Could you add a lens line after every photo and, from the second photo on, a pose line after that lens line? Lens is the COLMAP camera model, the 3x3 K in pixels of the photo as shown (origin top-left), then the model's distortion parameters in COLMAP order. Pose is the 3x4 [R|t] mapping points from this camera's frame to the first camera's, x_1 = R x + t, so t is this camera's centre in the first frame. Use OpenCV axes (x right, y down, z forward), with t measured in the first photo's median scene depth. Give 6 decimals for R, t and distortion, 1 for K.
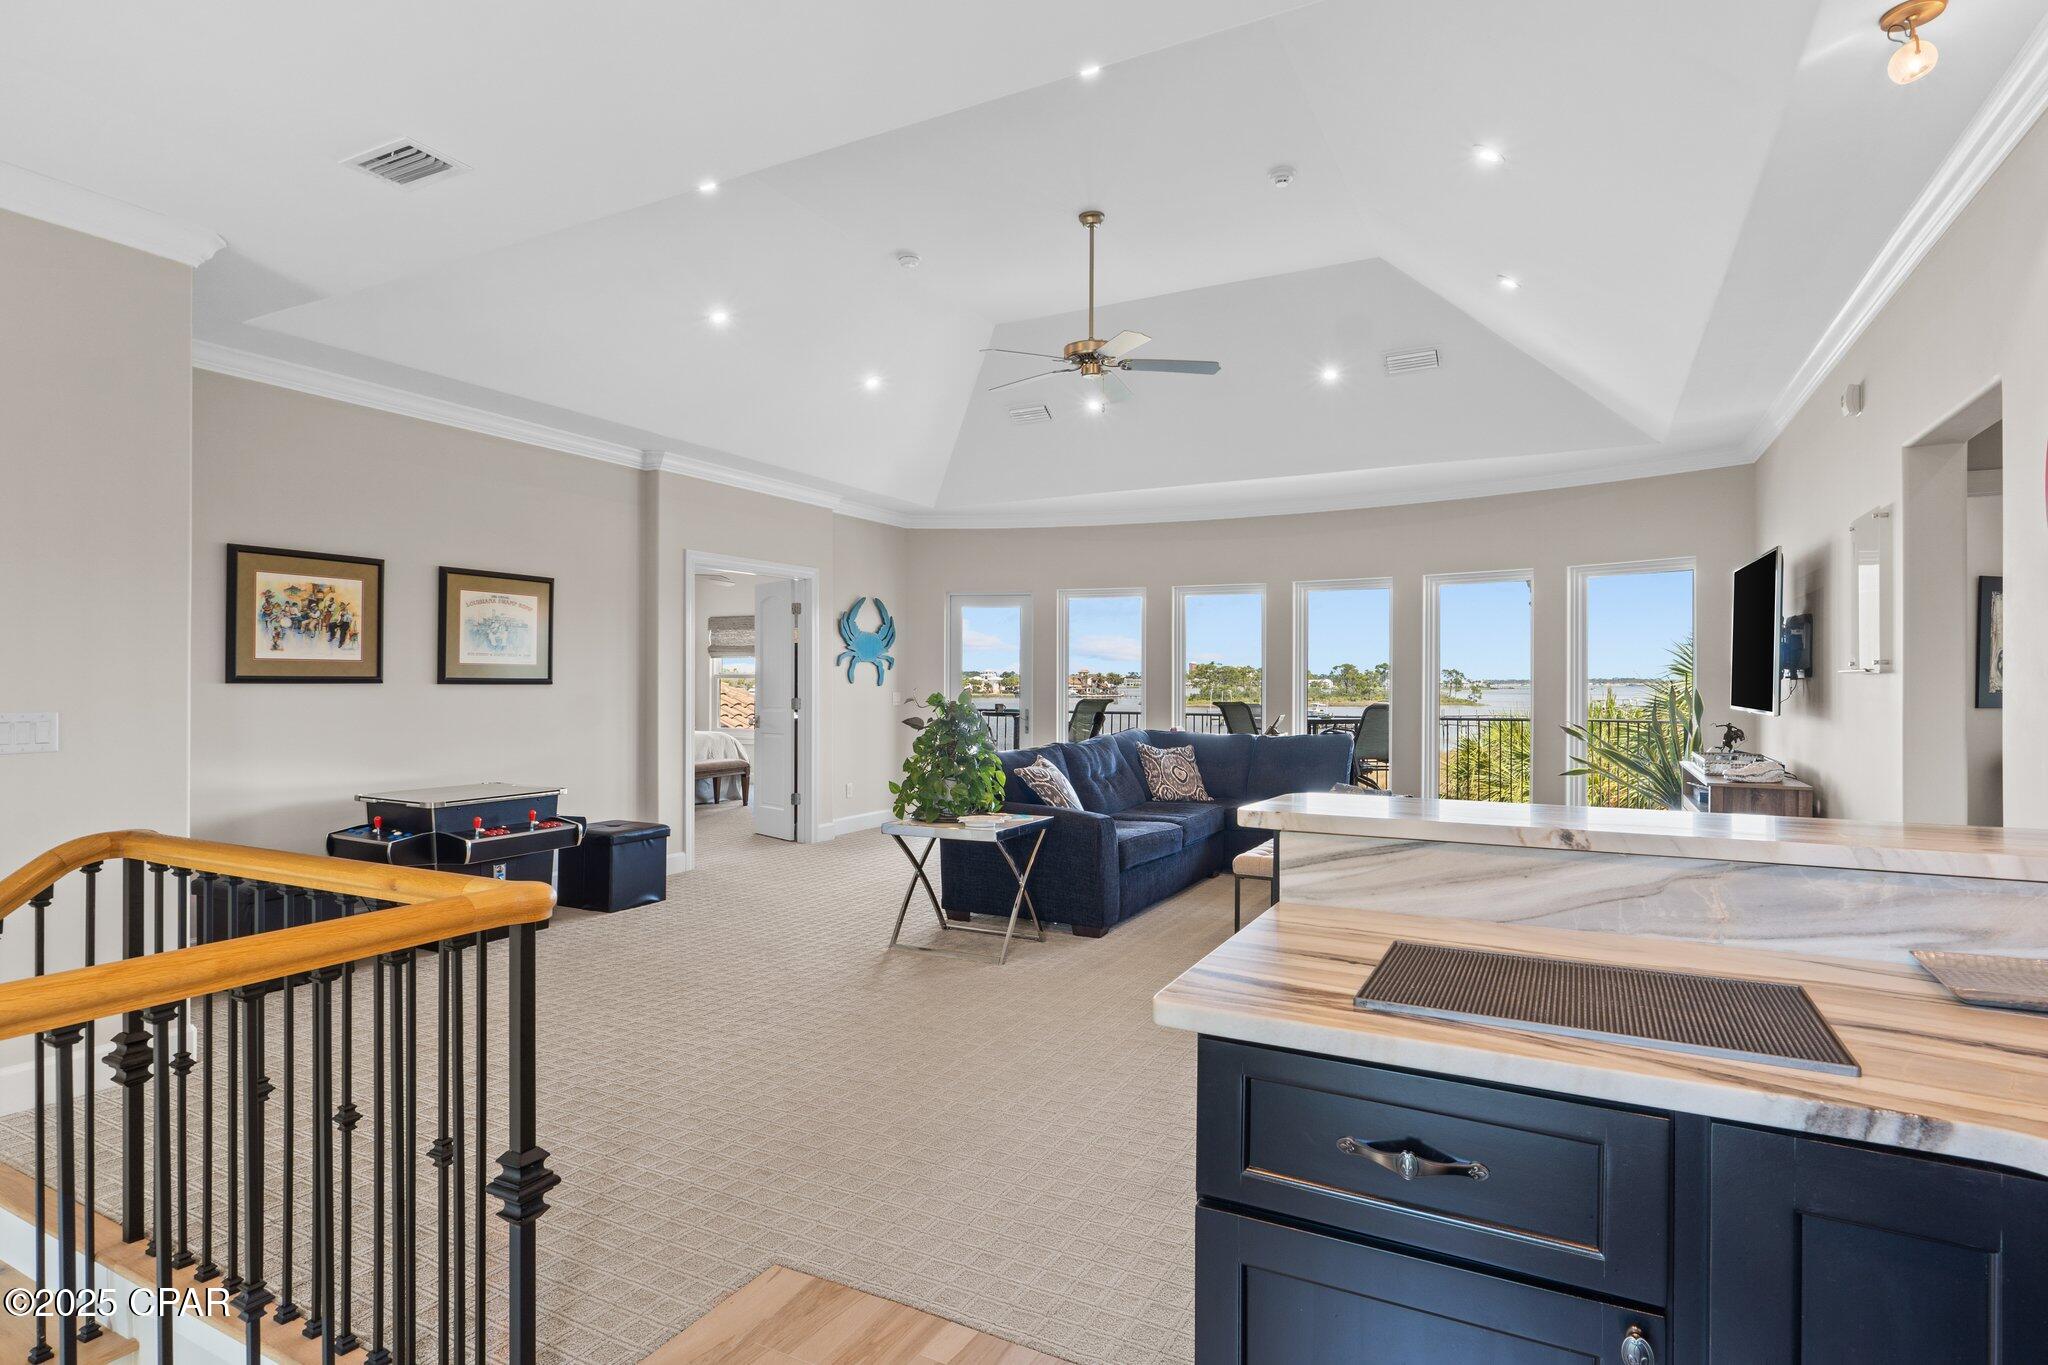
lens RADIAL K [[1052.3, 0, 1024.0], [0, 1052.3, 682.5], [0, 0, 1]] dist [0.030204, 0.000057]
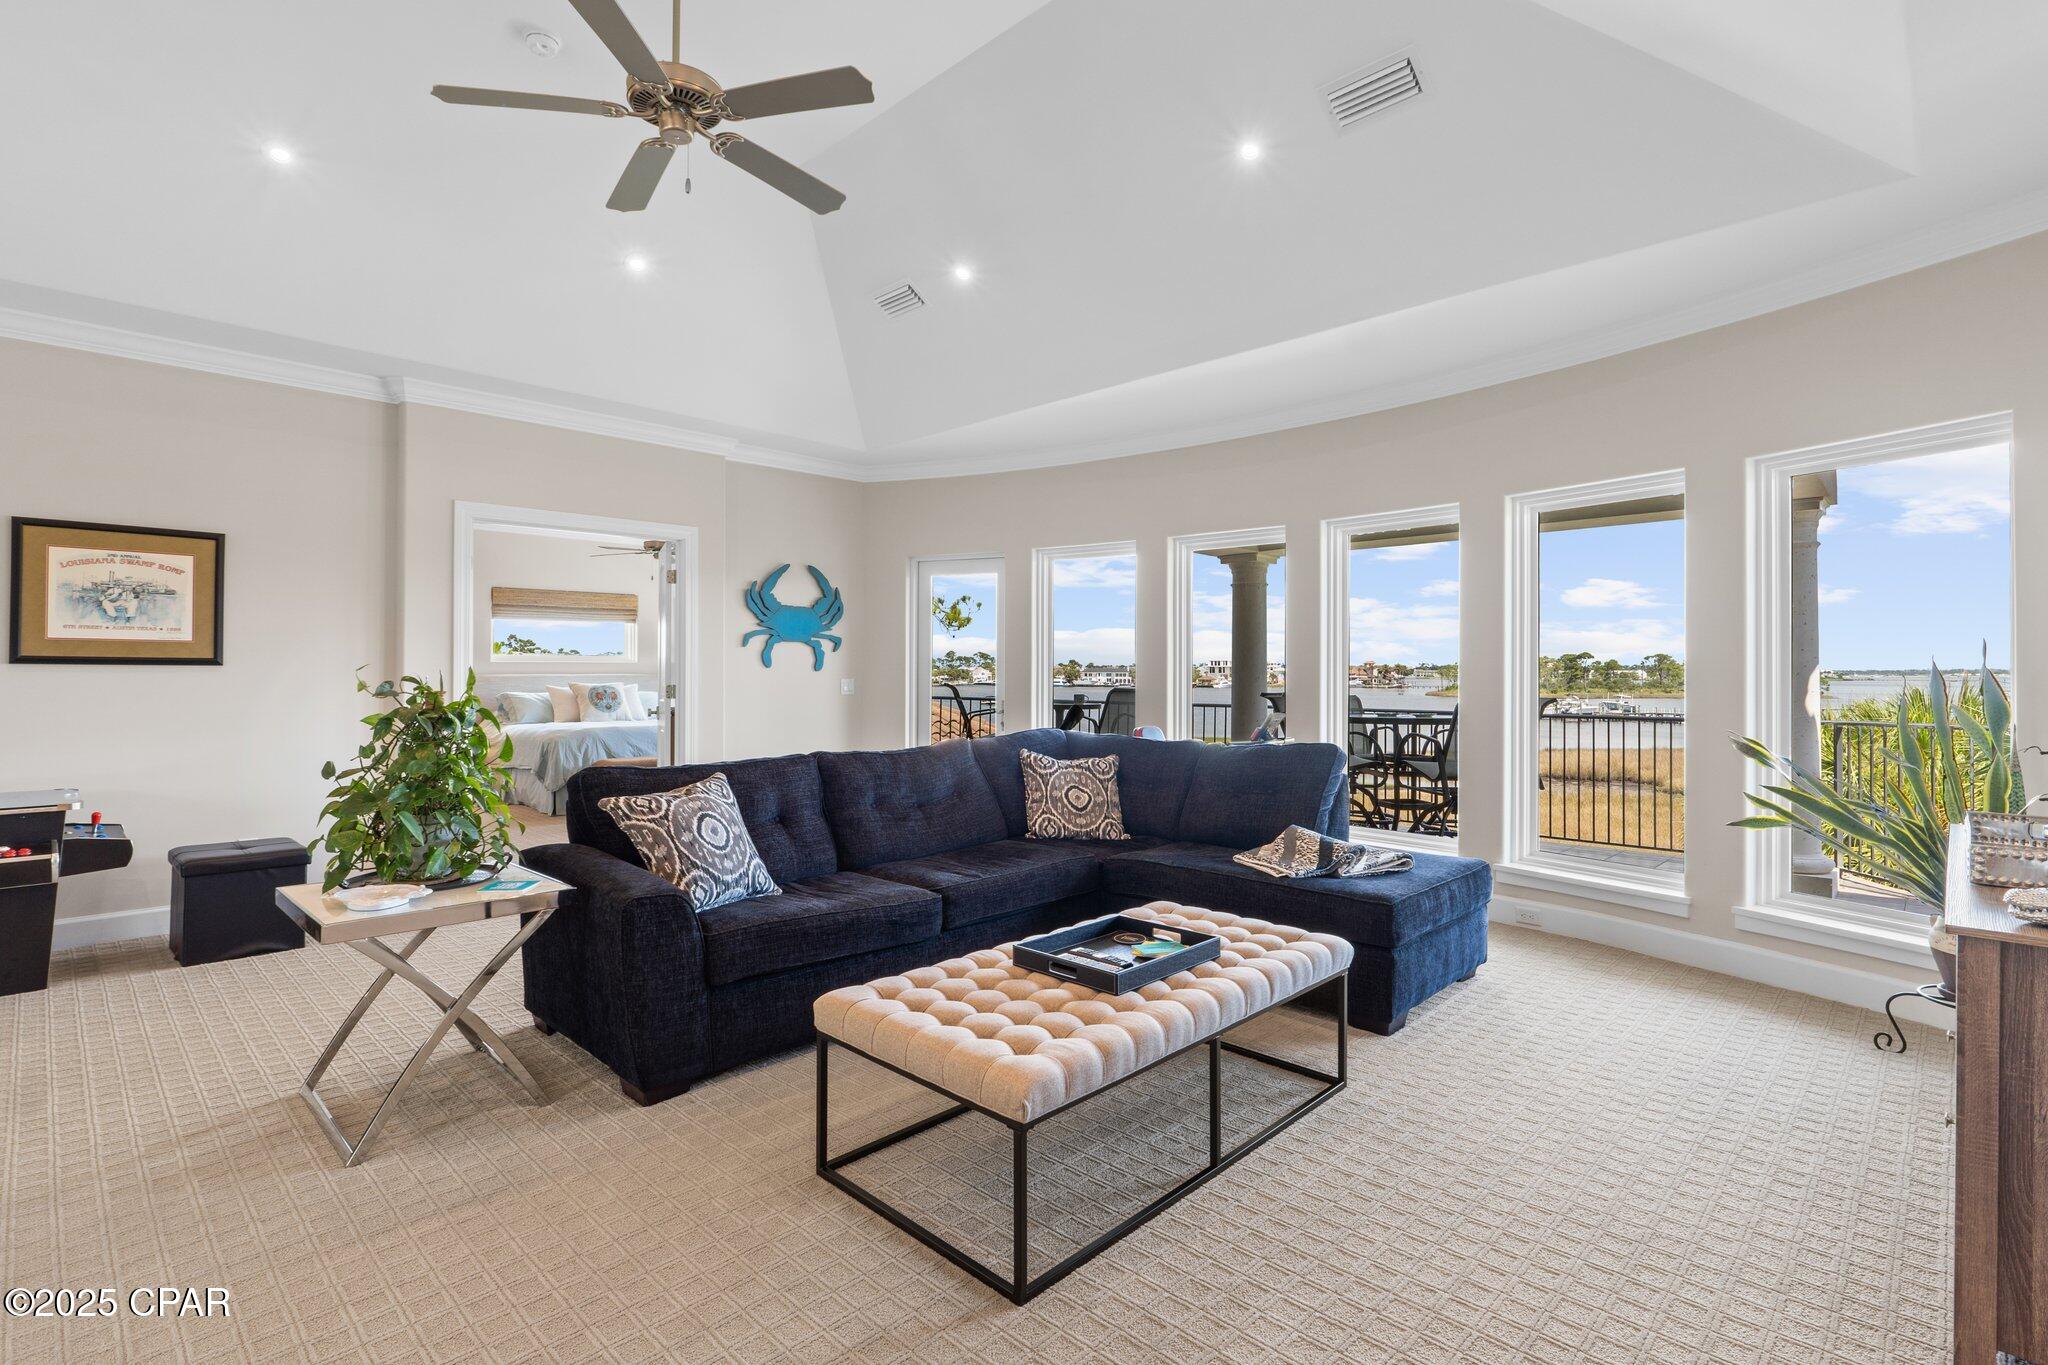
lens RADIAL K [[946.1, 0, 1024.0], [0, 946.1, 682.5], [0, 0, 1]] dist [-0.000380, -0.000460]
pose [[0.955070, 0.004446, -0.296346, 0.301331], [-0.001462, 0.999946, 0.010290, 0.005924], [0.296376, -0.009395, 0.955025, 0.413076]]
